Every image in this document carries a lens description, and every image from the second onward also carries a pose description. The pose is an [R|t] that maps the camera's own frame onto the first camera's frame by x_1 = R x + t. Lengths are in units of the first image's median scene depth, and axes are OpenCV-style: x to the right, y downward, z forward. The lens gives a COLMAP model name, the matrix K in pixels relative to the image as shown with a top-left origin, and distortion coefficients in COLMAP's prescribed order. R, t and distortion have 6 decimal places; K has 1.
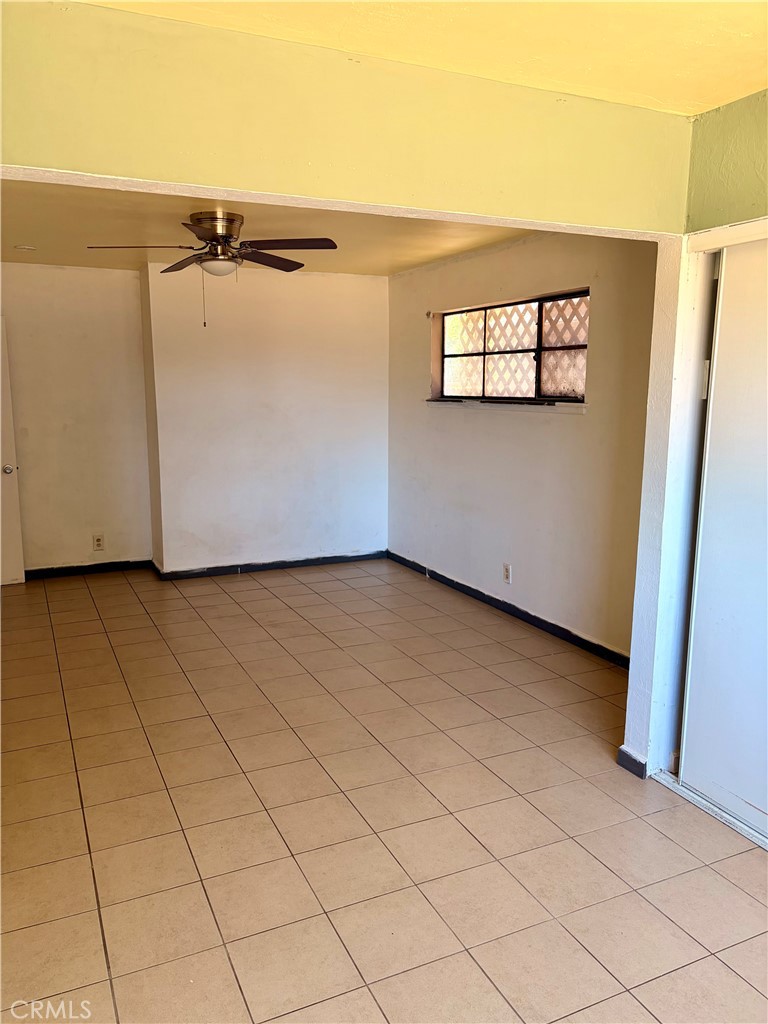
lens RADIAL K [[780.7, 0, 386.3], [0, 780.7, 513.6], [0, 0, 1]] dist [0.041566, -0.050925]
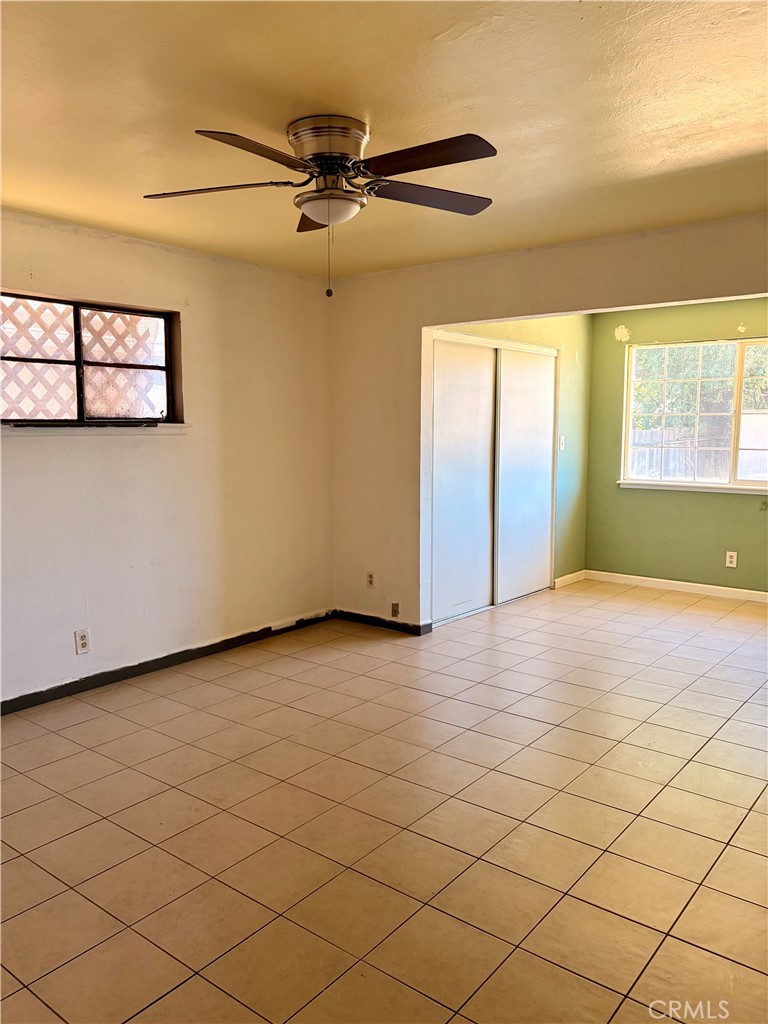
lens RADIAL K [[780.7, 0, 386.0], [0, 780.7, 510.4], [0, 0, 1]] dist [0.041566, -0.050925]
pose [[-0.448418, -0.101035, 0.888095, -0.720698], [0.143962, 0.972455, 0.183322, -0.163907], [-0.882154, 0.210057, -0.421521, 1.108120]]
